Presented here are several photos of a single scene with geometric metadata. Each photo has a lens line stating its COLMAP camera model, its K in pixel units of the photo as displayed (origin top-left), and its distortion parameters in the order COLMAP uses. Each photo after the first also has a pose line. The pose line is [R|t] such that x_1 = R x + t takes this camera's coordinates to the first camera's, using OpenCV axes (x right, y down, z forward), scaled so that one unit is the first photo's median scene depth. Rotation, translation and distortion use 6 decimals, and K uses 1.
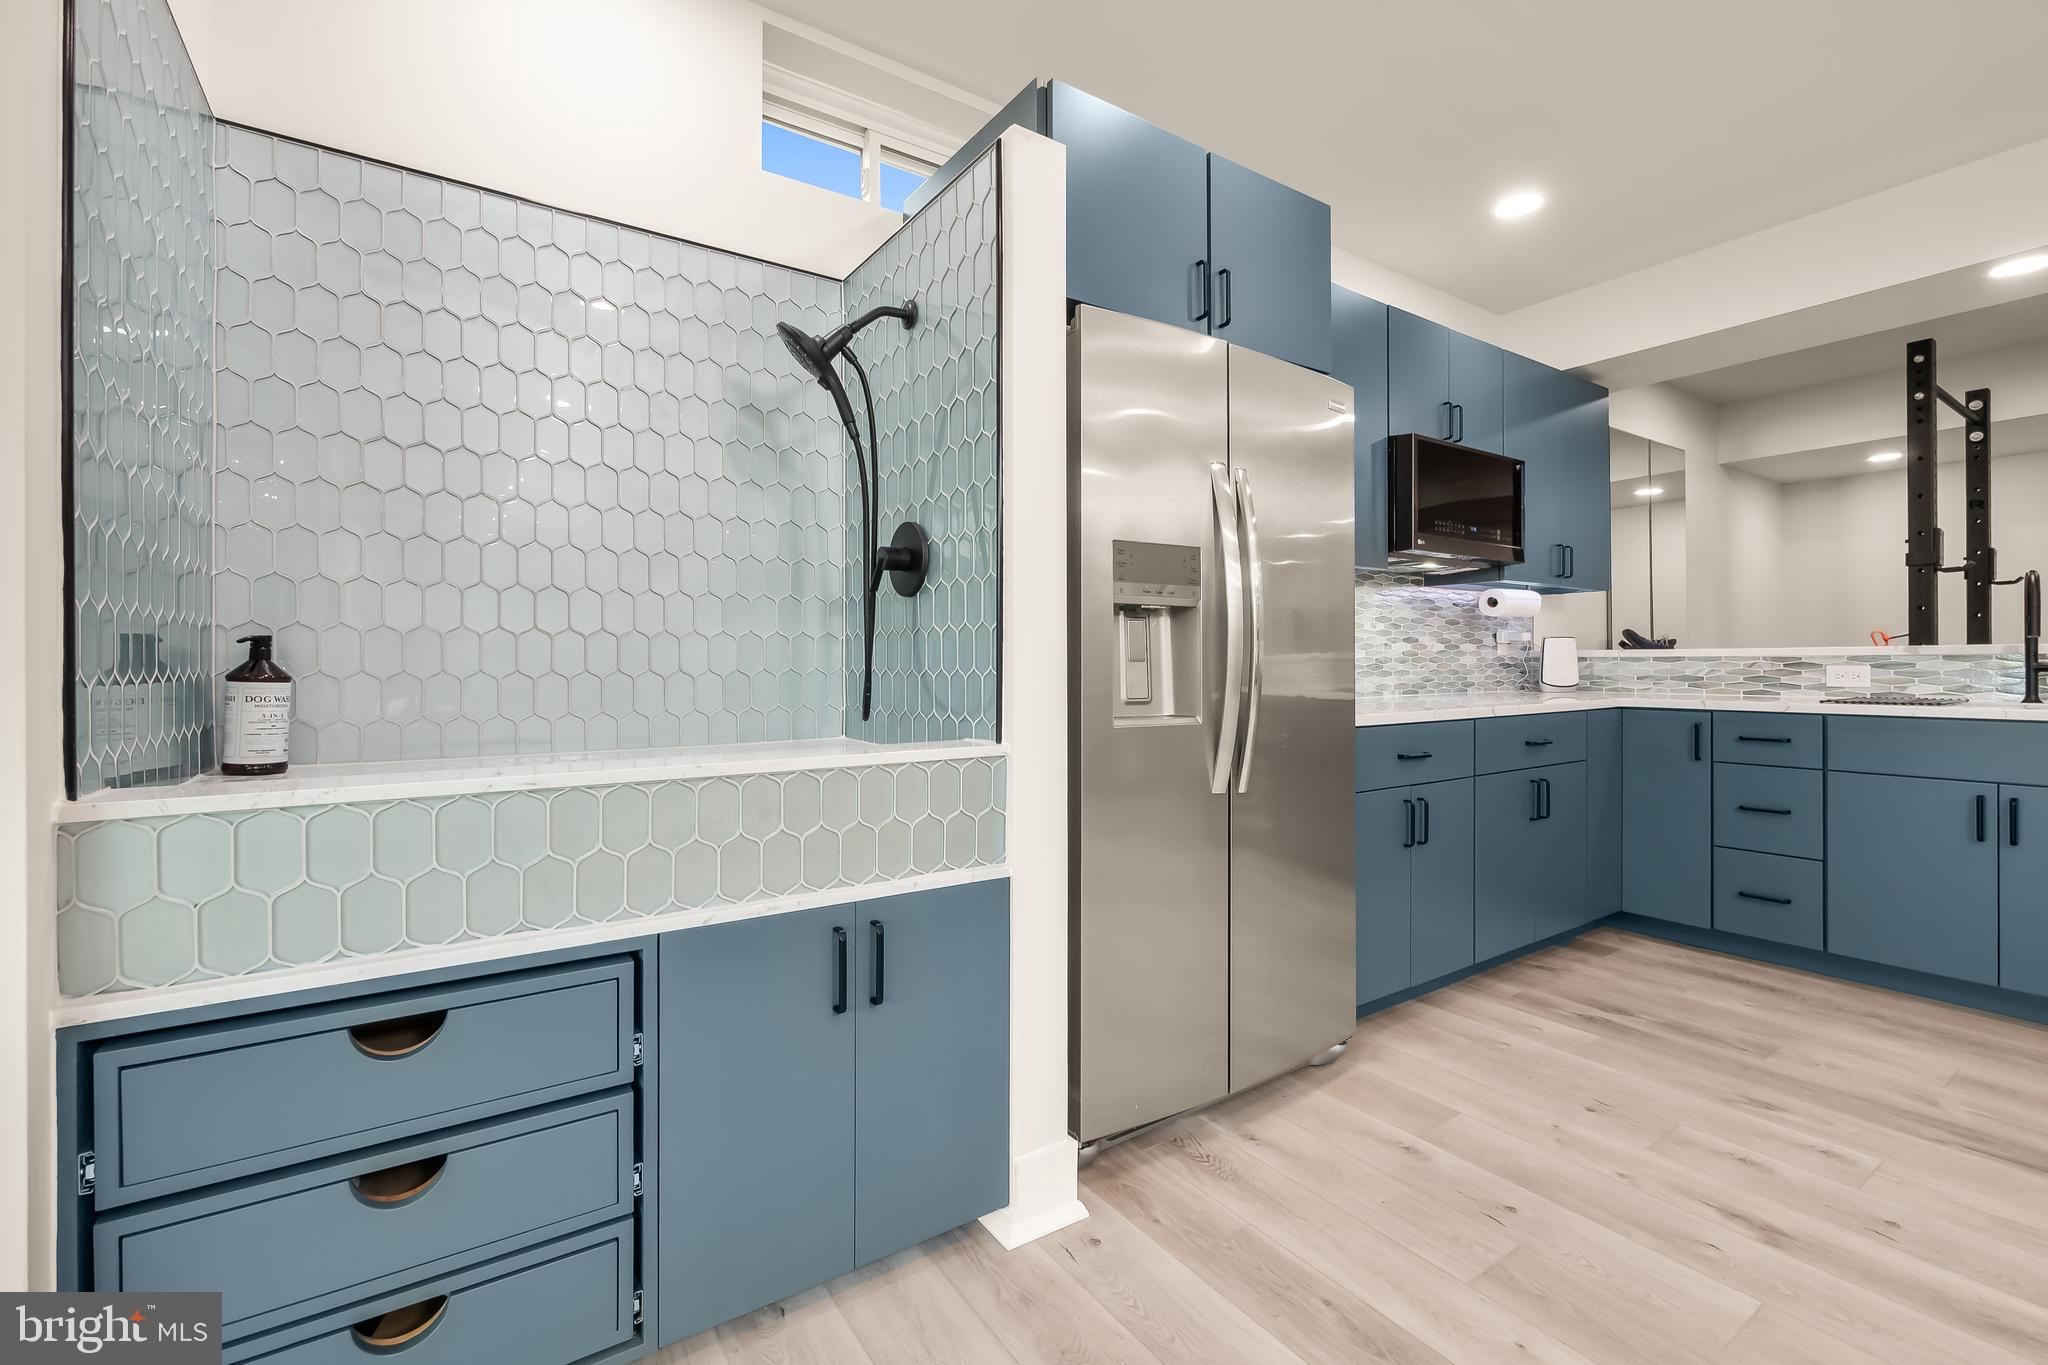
lens RADIAL K [[878.3, 0, 1006.1], [0, 878.3, 666.8], [0, 0, 1]] dist [-0.008895, 0.000840]
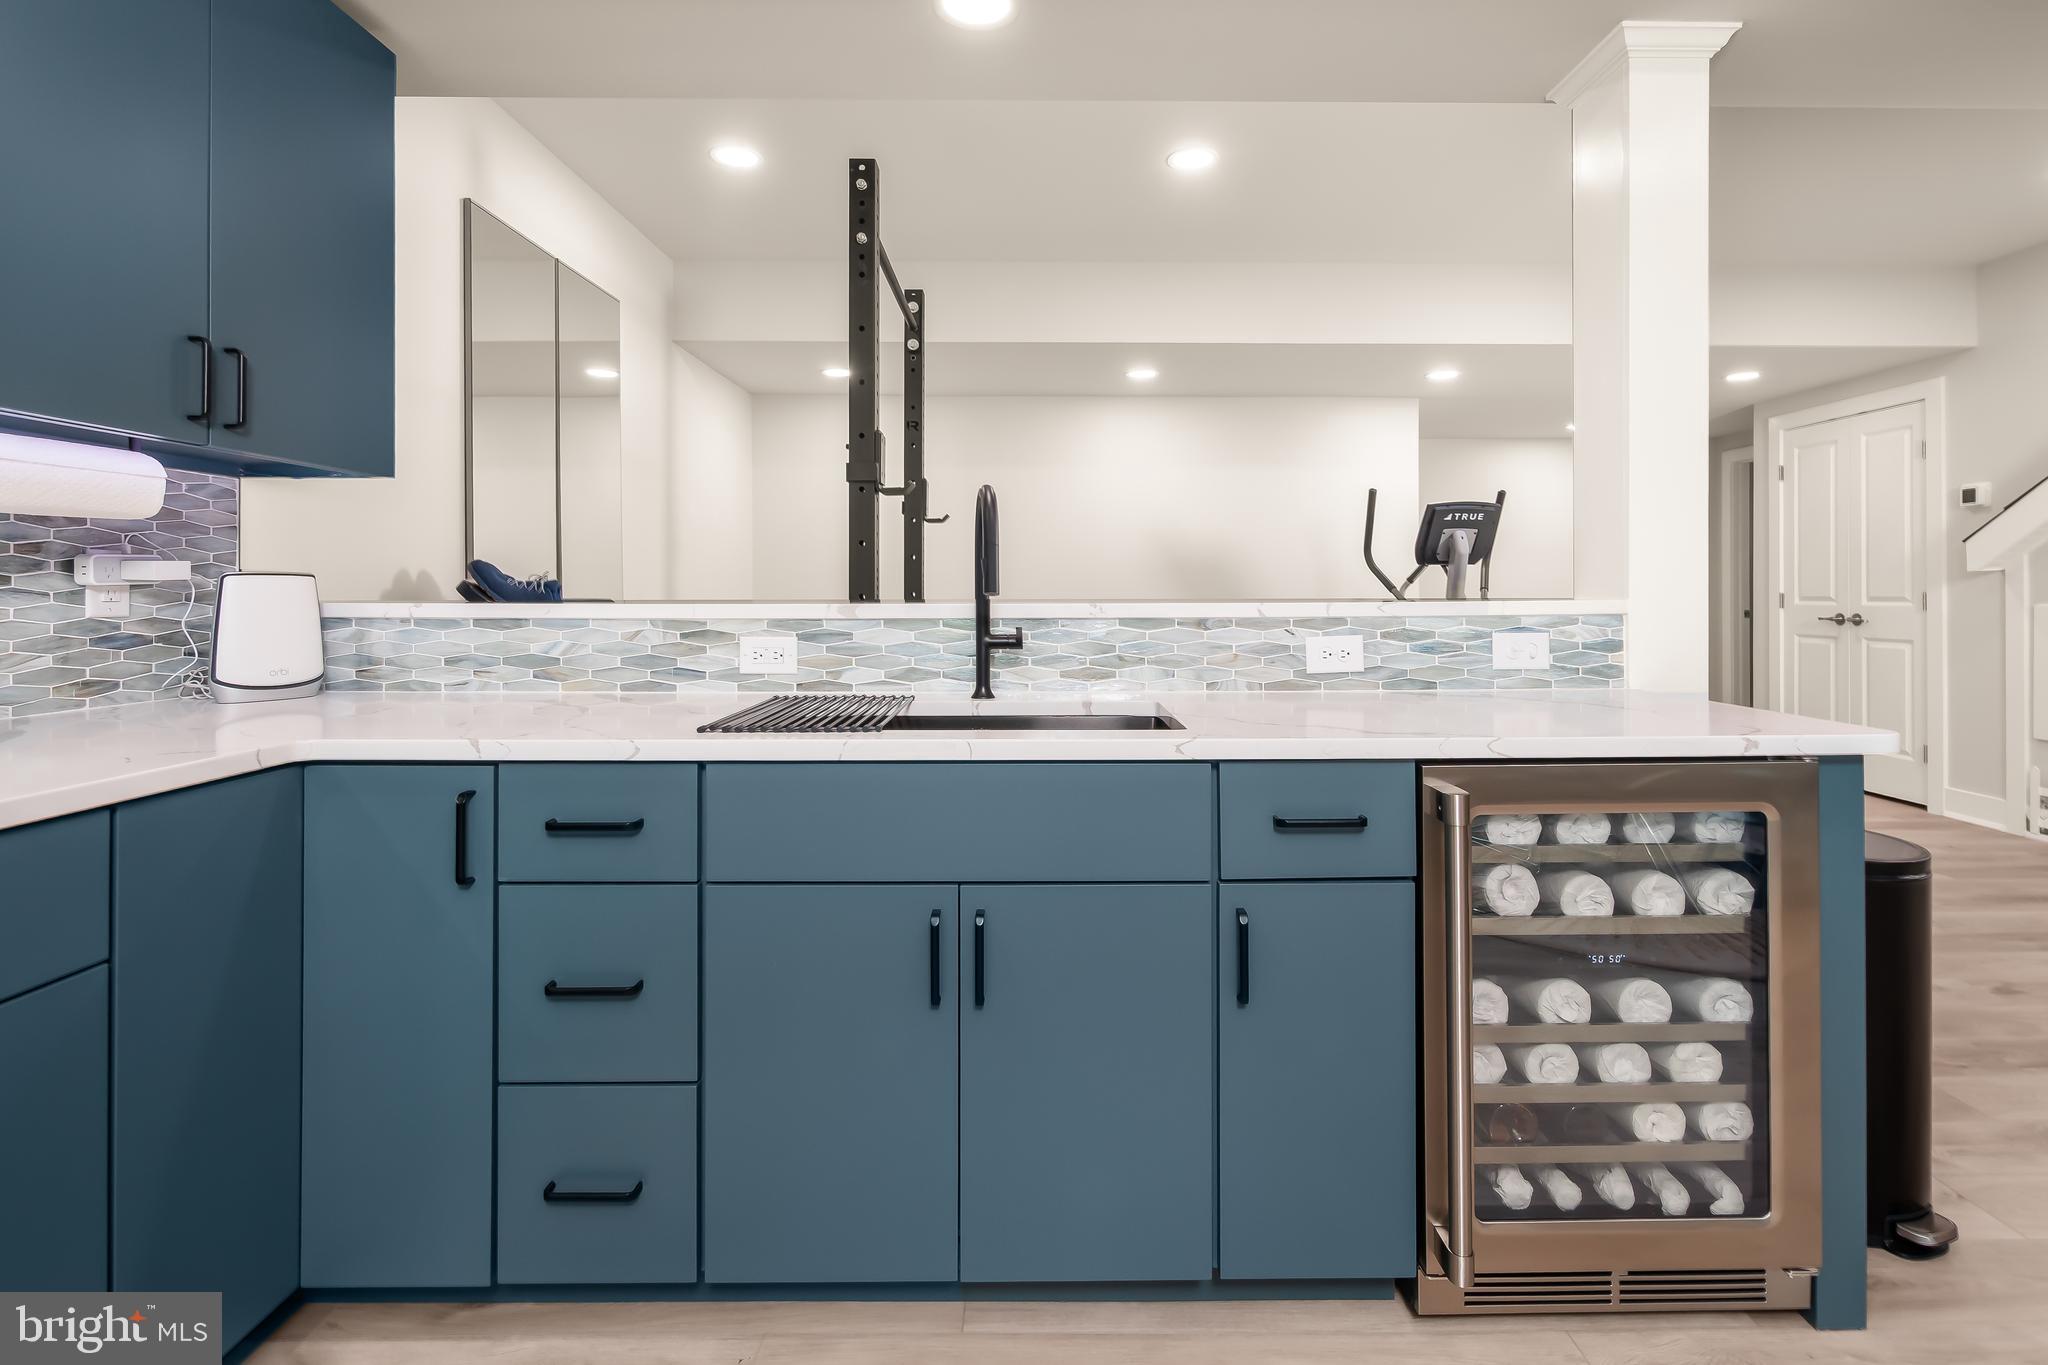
lens RADIAL K [[941.9, 0, 1033.3], [0, 941.9, 584.5], [0, 0, 1]] dist [0.001540, -0.000690]
pose [[0.556654, 0.013179, 0.830640, 0.553312], [-0.001826, 0.999891, -0.014640, -0.027385], [-0.830743, 0.006632, 0.556617, 0.514302]]
